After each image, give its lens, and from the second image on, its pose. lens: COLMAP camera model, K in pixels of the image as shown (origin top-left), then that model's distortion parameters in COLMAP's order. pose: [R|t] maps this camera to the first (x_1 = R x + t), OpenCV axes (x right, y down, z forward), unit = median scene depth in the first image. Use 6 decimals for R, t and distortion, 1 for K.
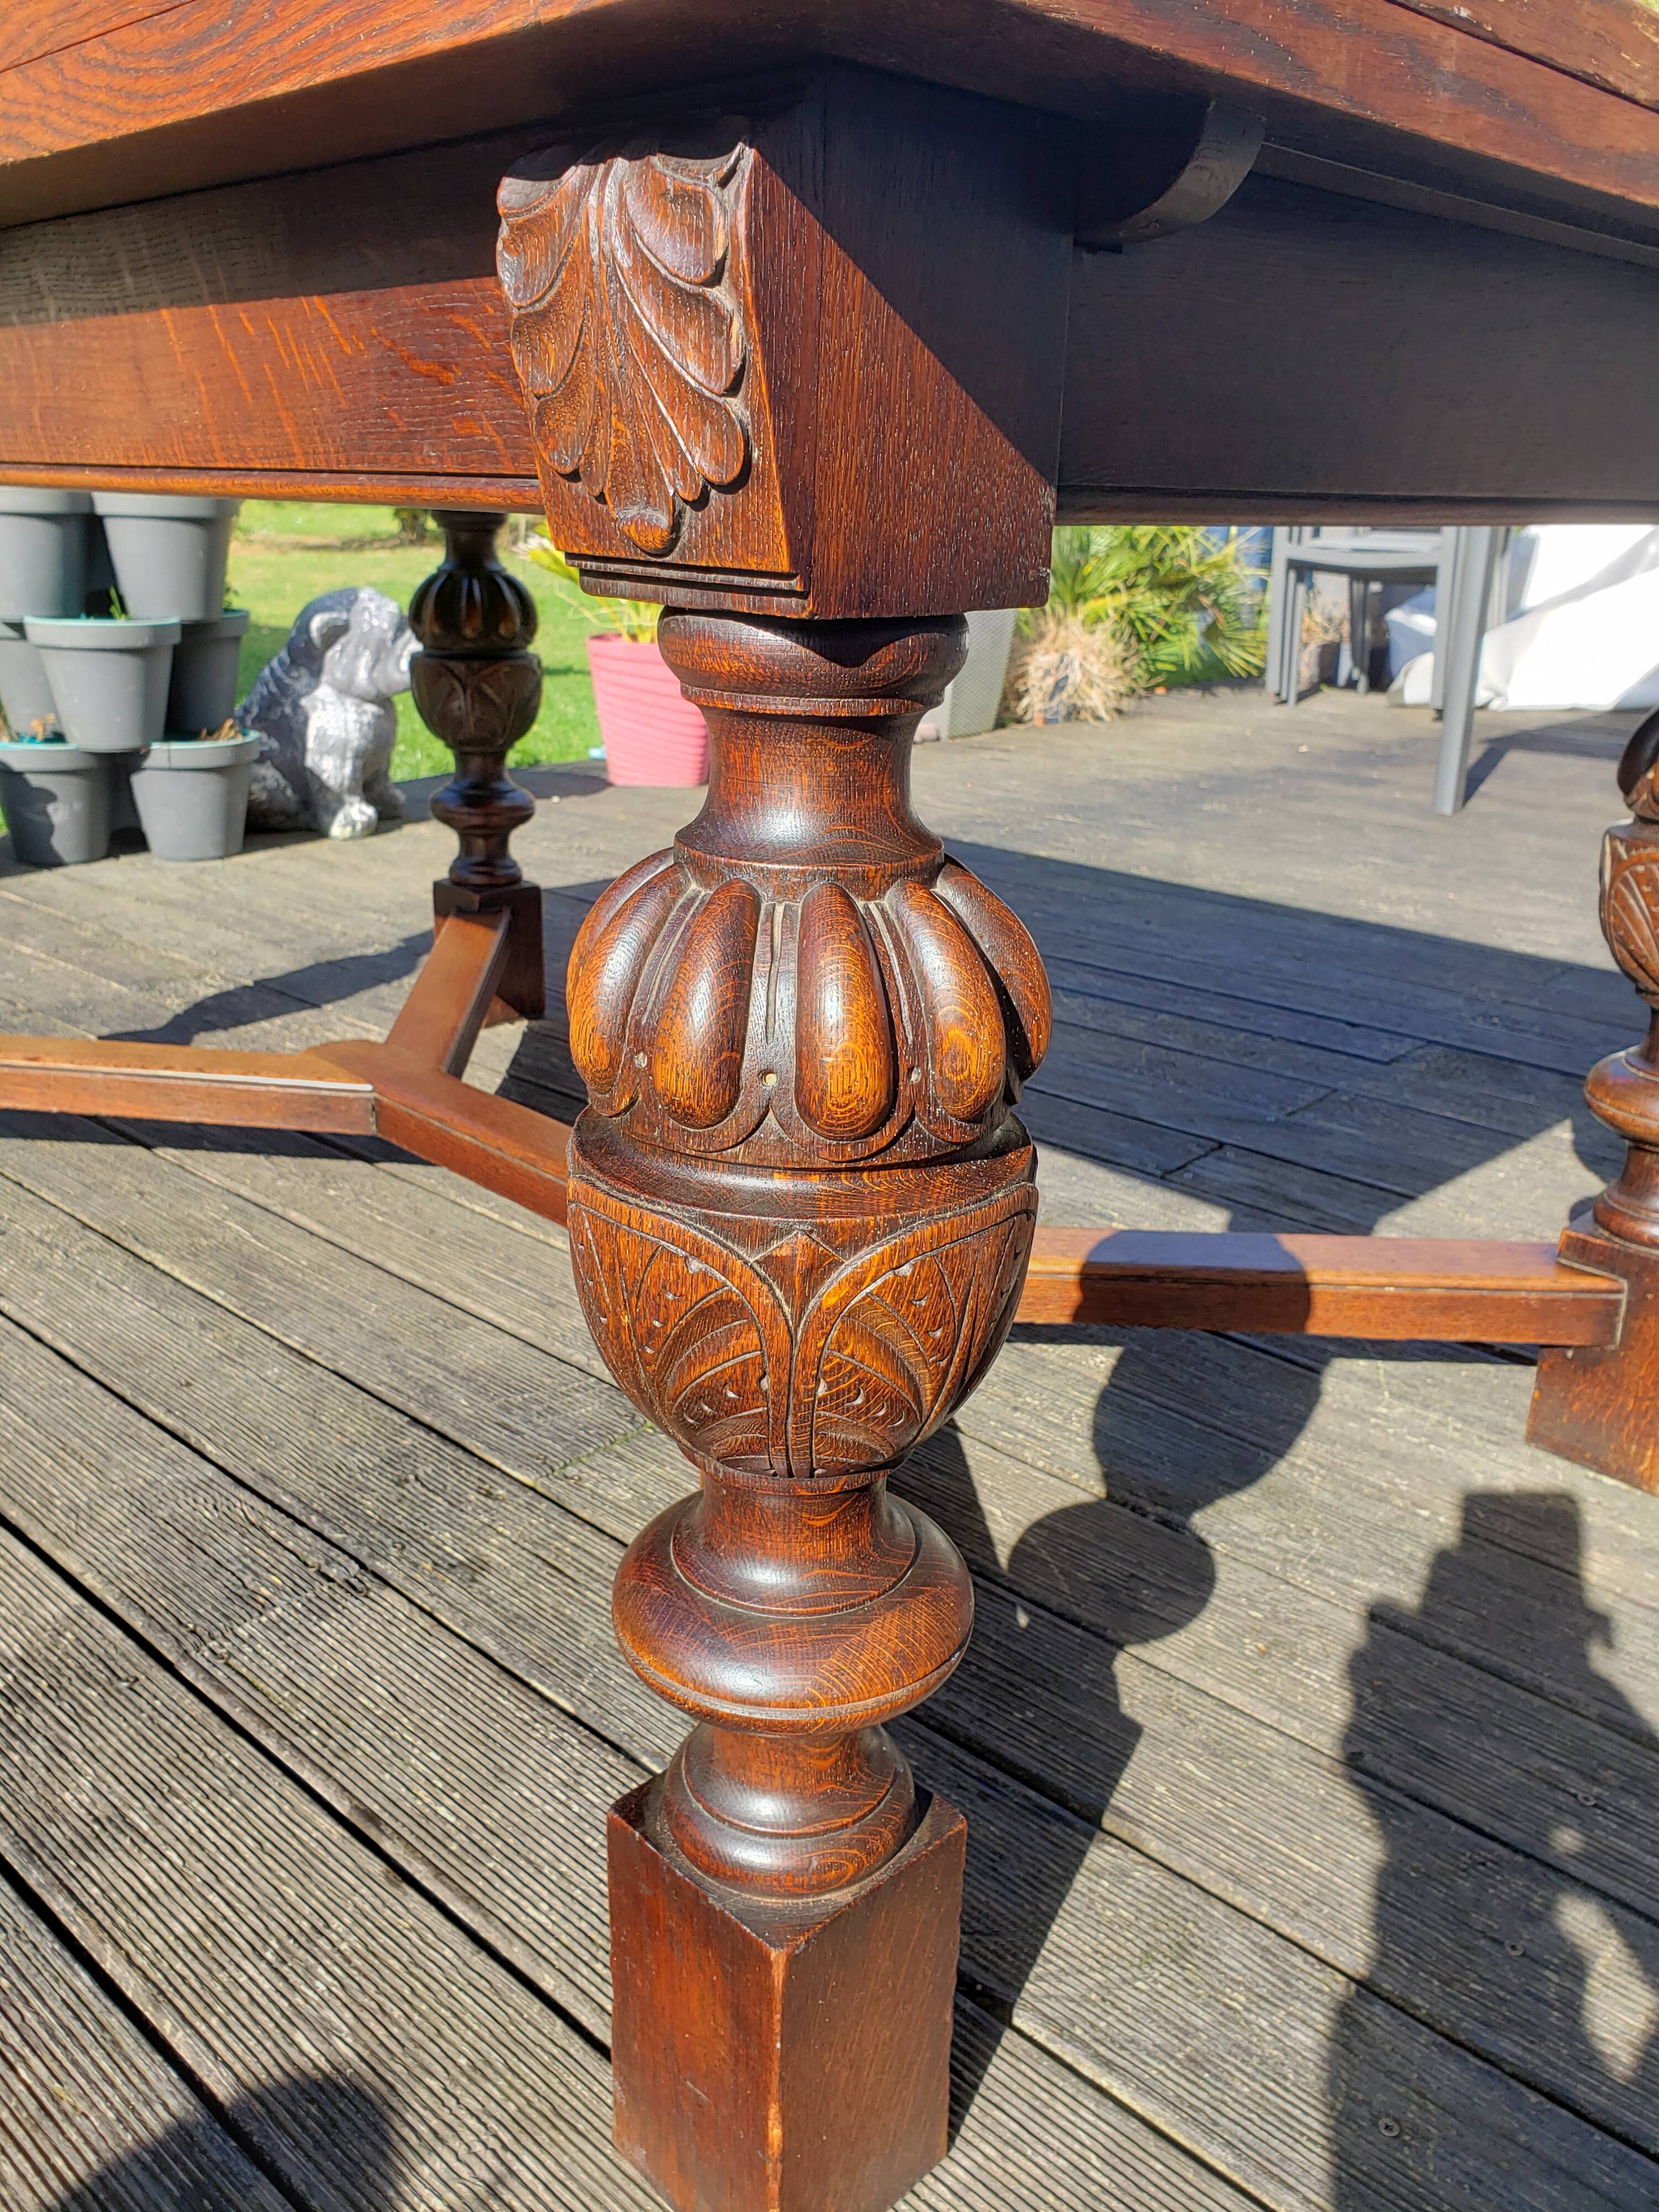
lens RADIAL K [[1750.7, 0, 831.5], [0, 1750.7, 1059.9], [0, 0, 1]] dist [0.014830, 0.005296]
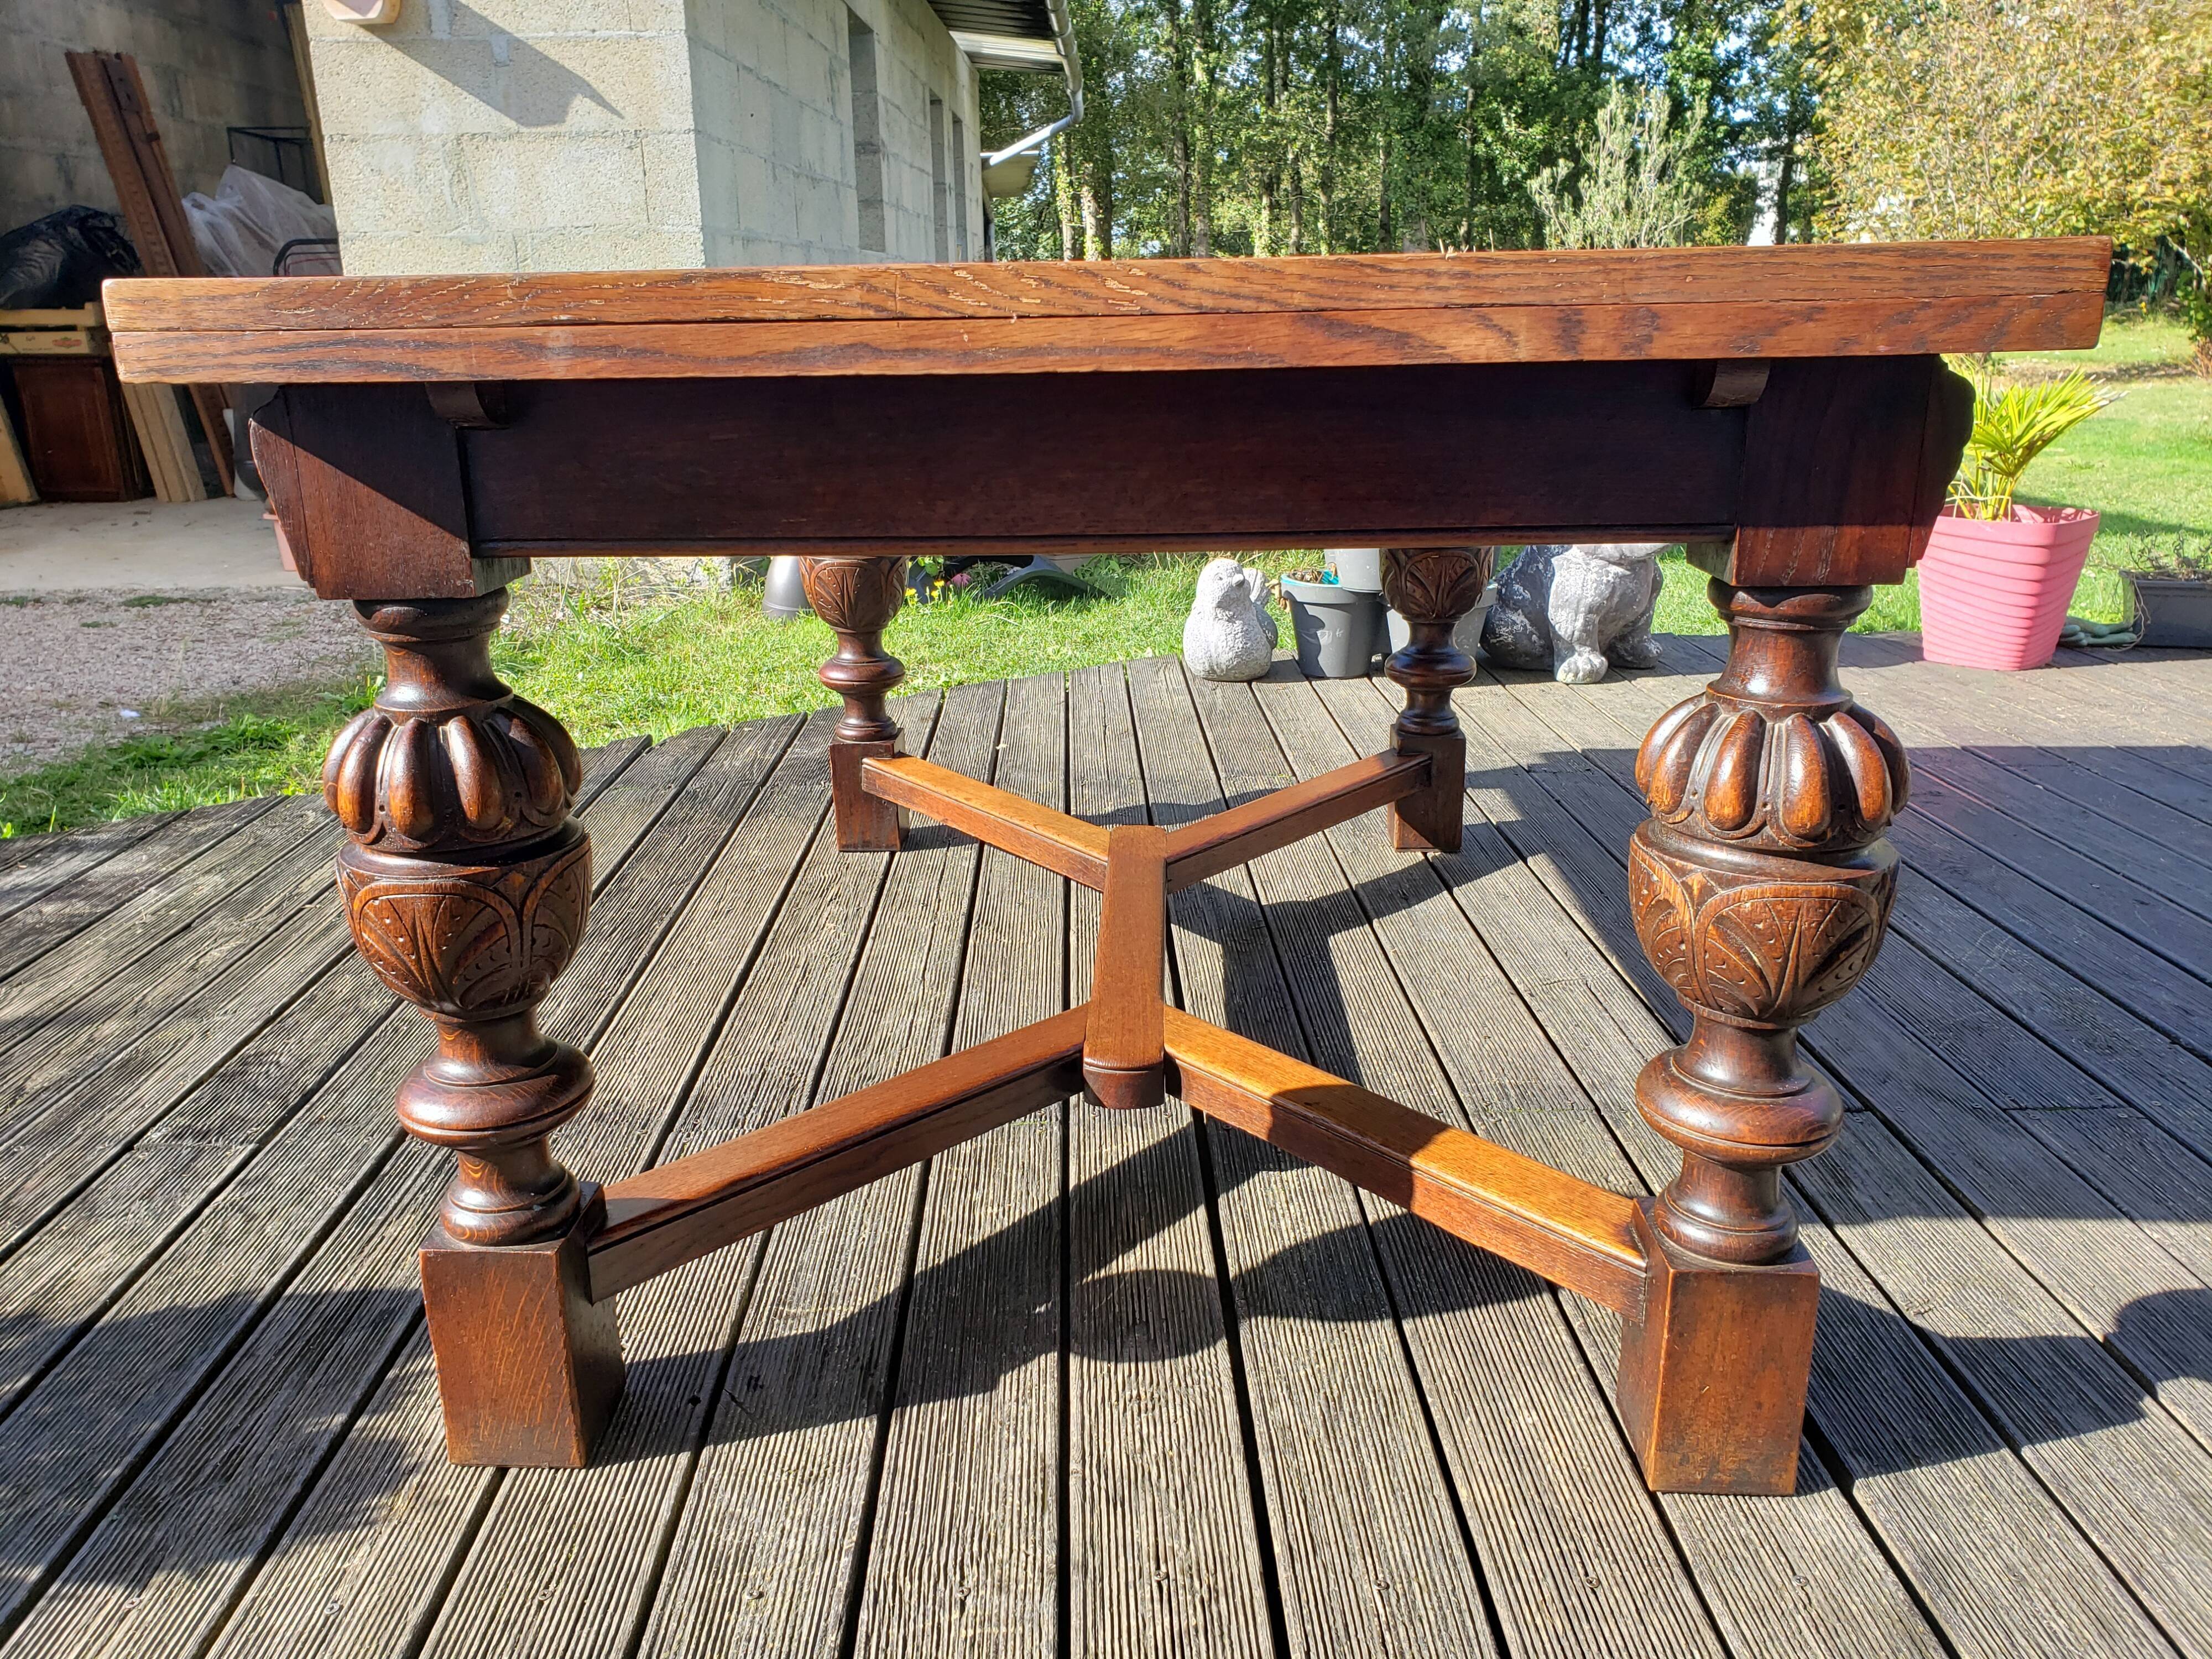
lens RADIAL K [[1750.7, 0, 1096.5], [0, 1750.7, 815.4], [0, 0, 1]] dist [0.014830, 0.005296]
pose [[0.678280, 0.168155, -0.715304, 0.332403], [-0.192770, 0.980088, 0.047608, -0.039272], [0.709066, 0.105597, 0.697190, 0.019703]]
